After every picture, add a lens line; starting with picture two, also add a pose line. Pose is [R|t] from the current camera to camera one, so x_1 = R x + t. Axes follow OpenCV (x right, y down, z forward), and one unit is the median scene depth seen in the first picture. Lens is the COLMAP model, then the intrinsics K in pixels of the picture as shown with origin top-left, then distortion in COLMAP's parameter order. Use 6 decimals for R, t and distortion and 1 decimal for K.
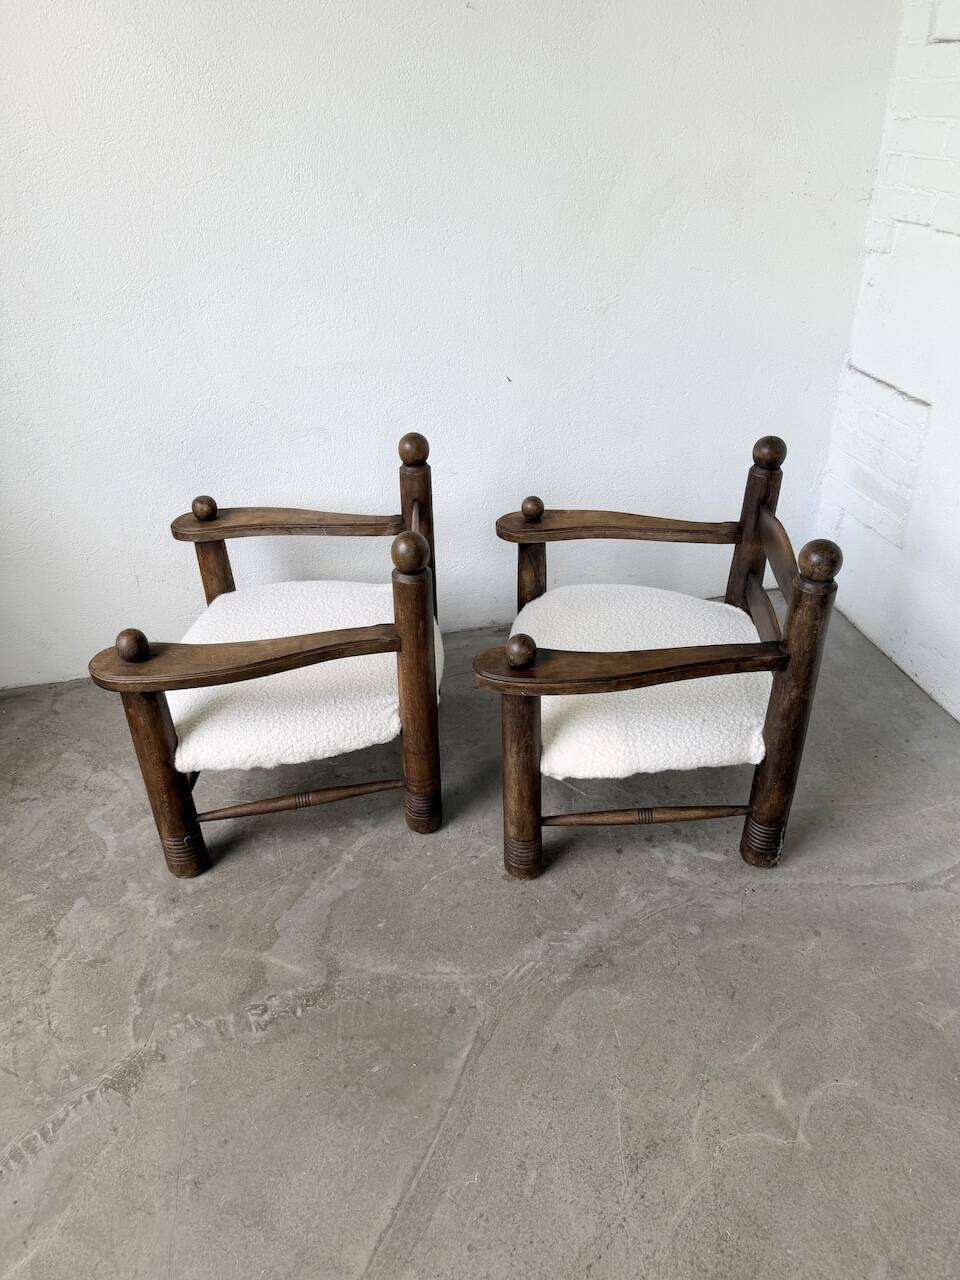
lens RADIAL K [[913.9, 0, 488.1], [0, 913.9, 629.4], [0, 0, 1]] dist [0.016447, -0.024180]
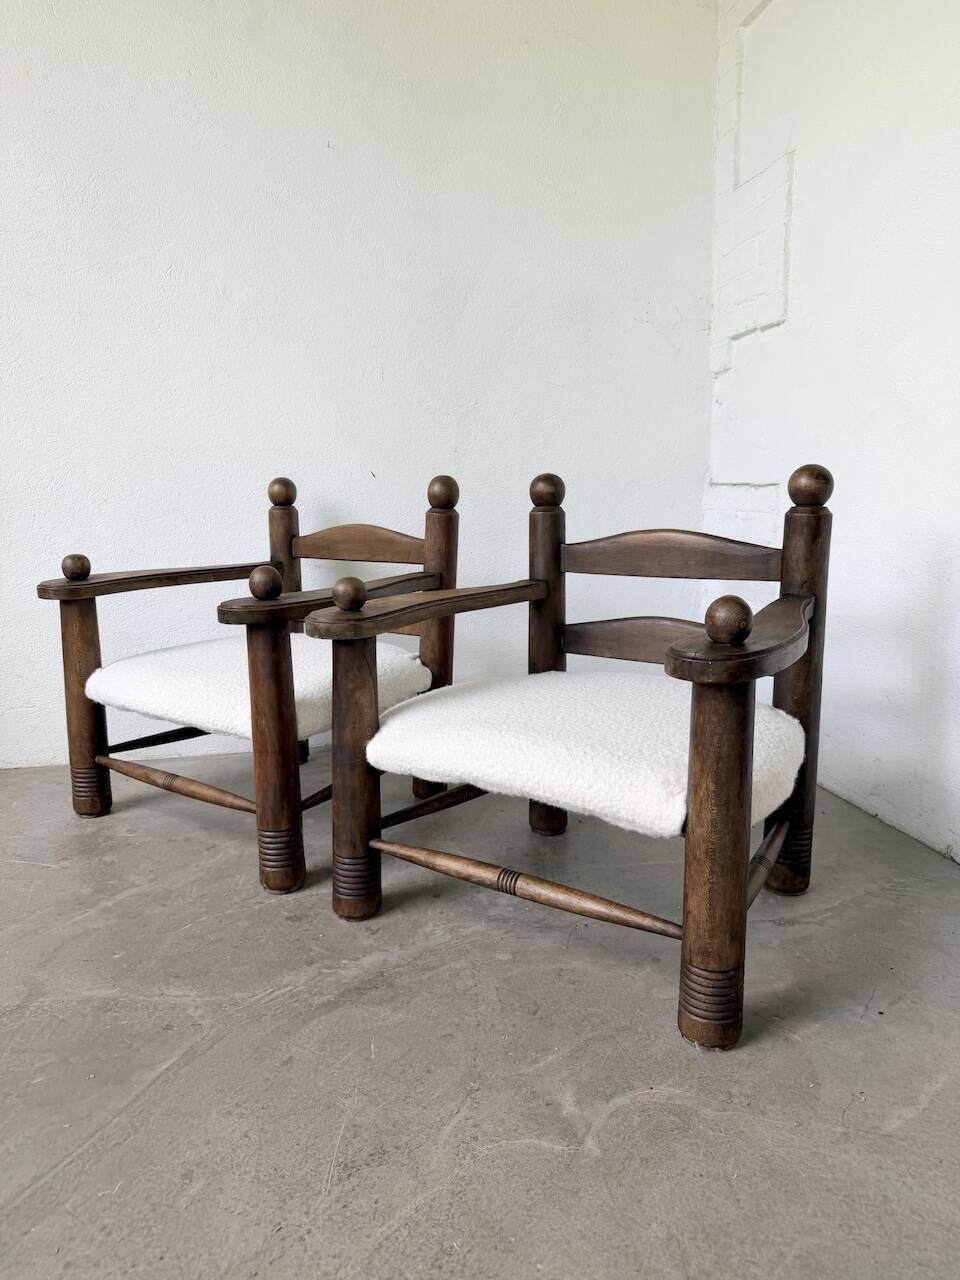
lens RADIAL K [[913.9, 0, 488.9], [0, 913.9, 640.8], [0, 0, 1]] dist [0.016447, -0.024180]
pose [[0.999908, 0.013004, 0.003835, 0.218112], [-0.010761, 0.933259, -0.359044, 0.380301], [-0.008248, 0.358970, 0.933313, 0.164706]]
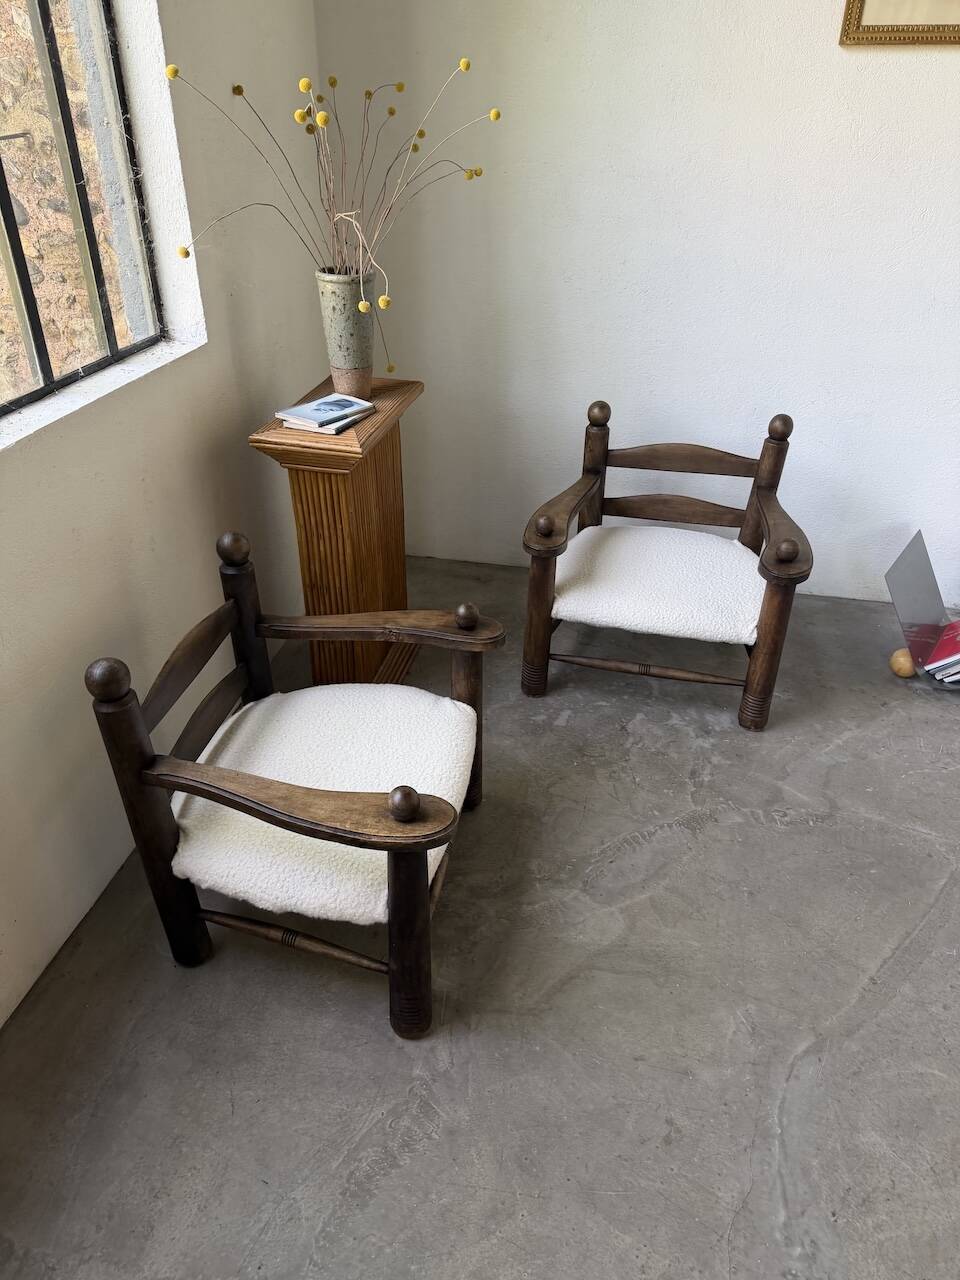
lens RADIAL K [[903.7, 0, 469.1], [0, 903.7, 646.0], [0, 0, 1]] dist [0.031797, -0.048782]
pose [[0.919596, 0.239341, -0.311542, -0.314462], [-0.232267, 0.970787, 0.060207, 0.191692], [0.316851, 0.016995, 0.948323, -0.472676]]
